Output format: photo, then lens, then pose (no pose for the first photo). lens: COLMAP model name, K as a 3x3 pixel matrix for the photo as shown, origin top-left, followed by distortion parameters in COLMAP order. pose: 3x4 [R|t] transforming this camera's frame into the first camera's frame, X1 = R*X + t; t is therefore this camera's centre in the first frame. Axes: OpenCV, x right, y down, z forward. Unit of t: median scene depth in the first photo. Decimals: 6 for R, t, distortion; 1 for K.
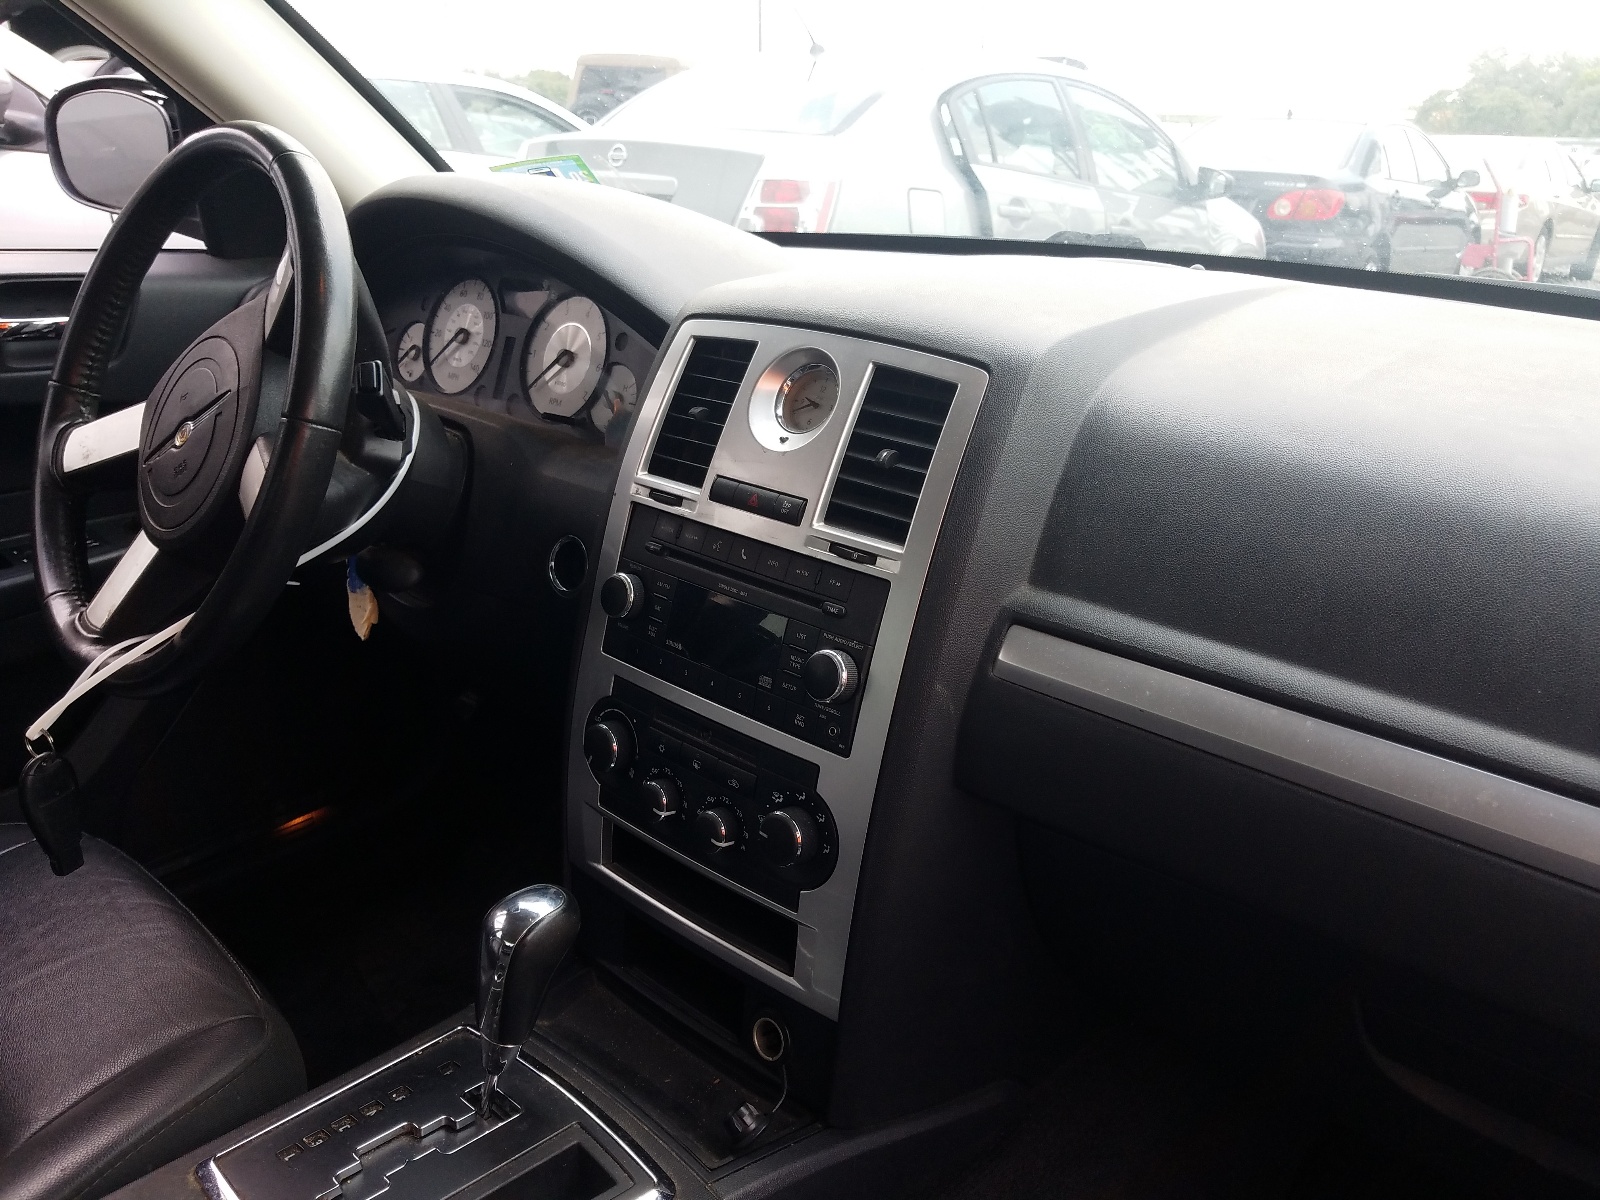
lens RADIAL K [[1196.4, 0, 800.8], [0, 1196.4, 536.2], [0, 0, 1]] dist [-0.086978, -0.002804]
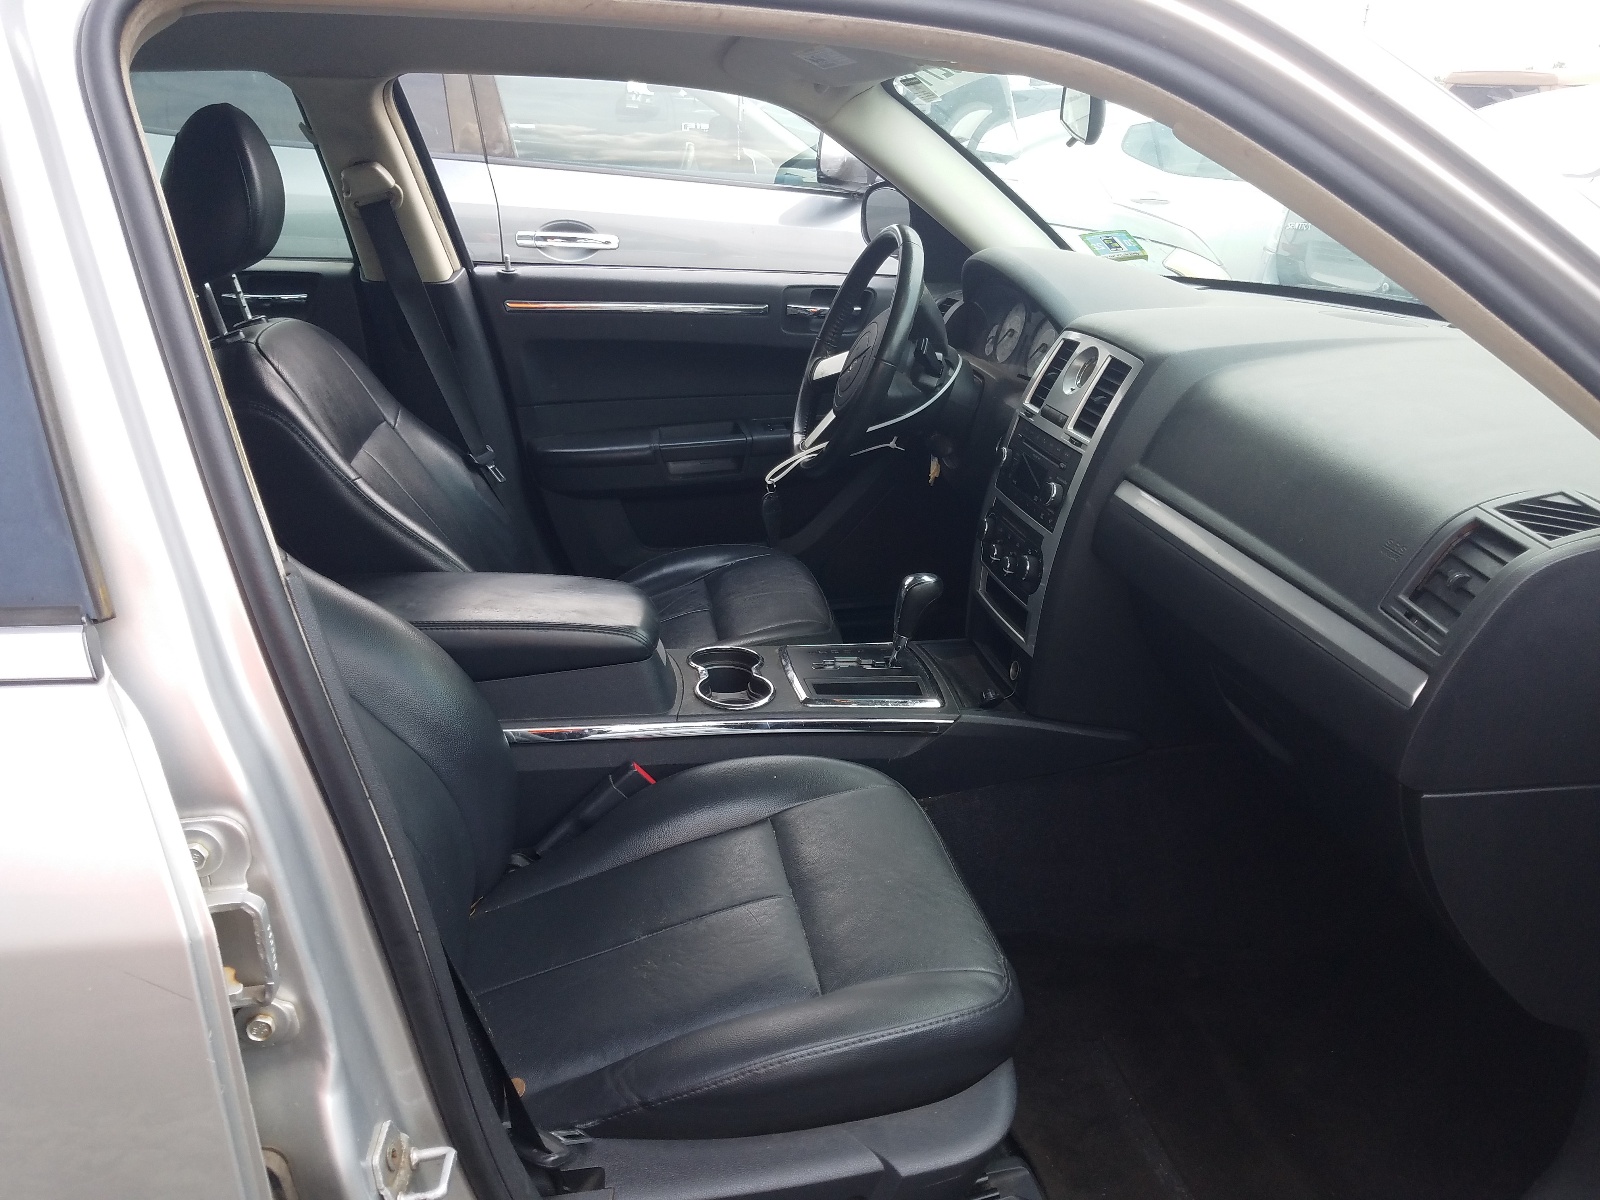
lens RADIAL K [[1222.8, 0, 800.0], [0, 1222.8, 600.0], [0, 0, 1]] dist [0.001376, 0.001412]
pose [[0.766197, 0.196868, -0.611707, 0.974426], [-0.173455, 0.979942, 0.098117, 0.150113], [0.618754, 0.030927, 0.784976, -0.943323]]
